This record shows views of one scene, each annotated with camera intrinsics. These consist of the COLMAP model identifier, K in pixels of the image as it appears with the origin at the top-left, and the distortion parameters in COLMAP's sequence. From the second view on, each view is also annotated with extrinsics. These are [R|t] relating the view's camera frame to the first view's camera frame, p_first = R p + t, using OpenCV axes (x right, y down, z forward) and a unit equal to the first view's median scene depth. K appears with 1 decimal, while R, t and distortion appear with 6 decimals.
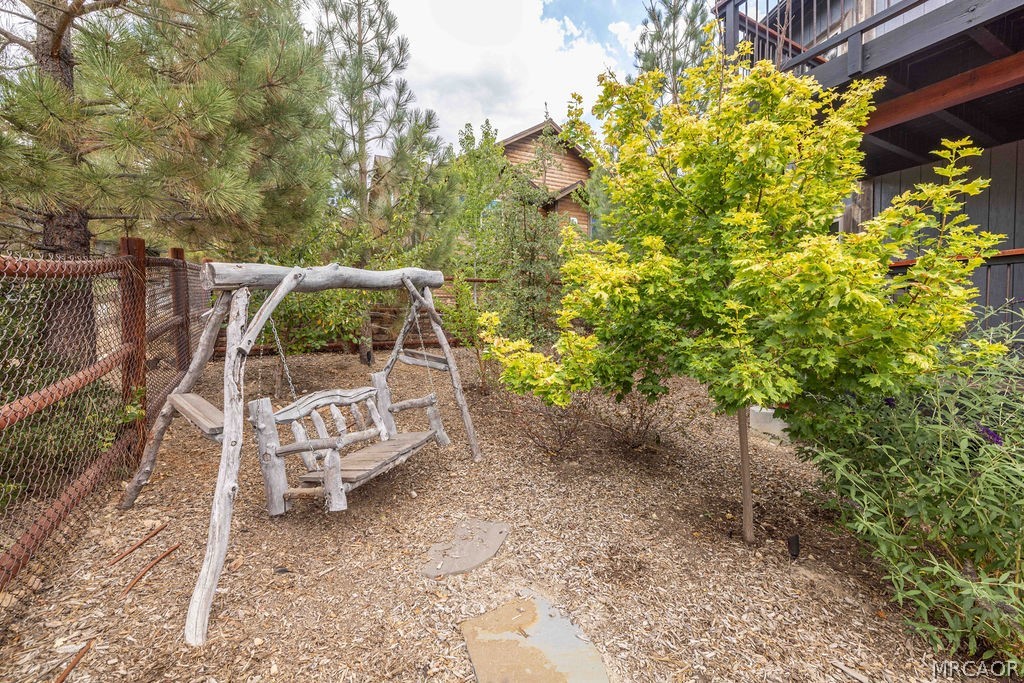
lens RADIAL K [[435.3, 0, 514.3], [0, 435.3, 343.9], [0, 0, 1]] dist [0.000705, 0.000173]
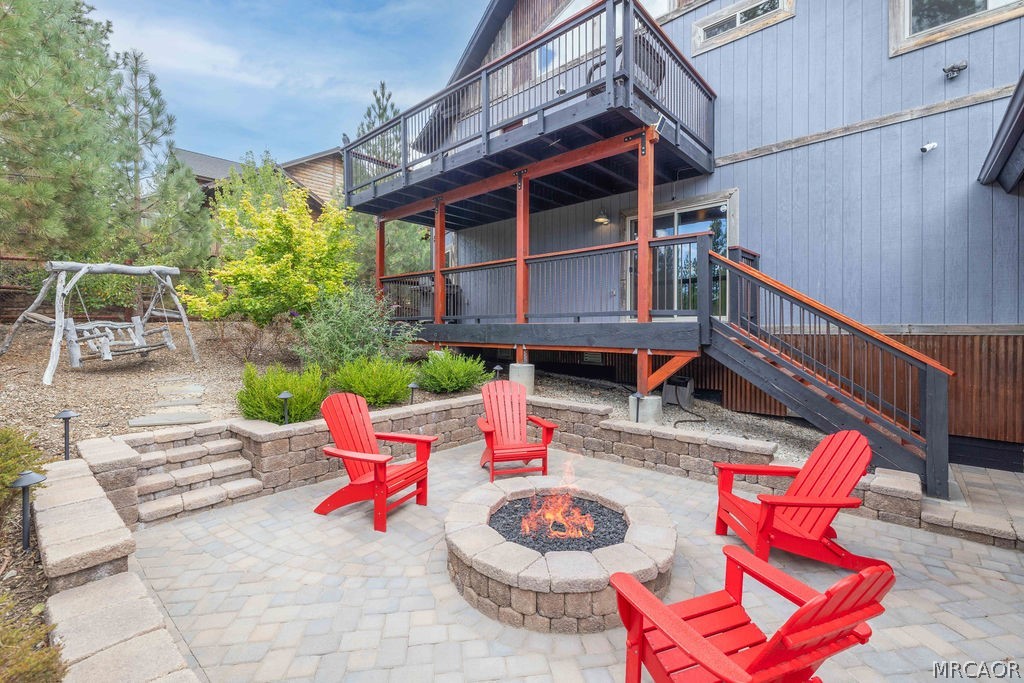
lens RADIAL K [[435.3, 0, 510.8], [0, 435.3, 332.1], [0, 0, 1]] dist [0.000705, 0.000173]
pose [[0.943193, 0.000935, 0.332244, 0.769442], [0.009560, 0.999506, -0.029951, 0.252275], [-0.332108, 0.031426, 0.942718, -1.734745]]
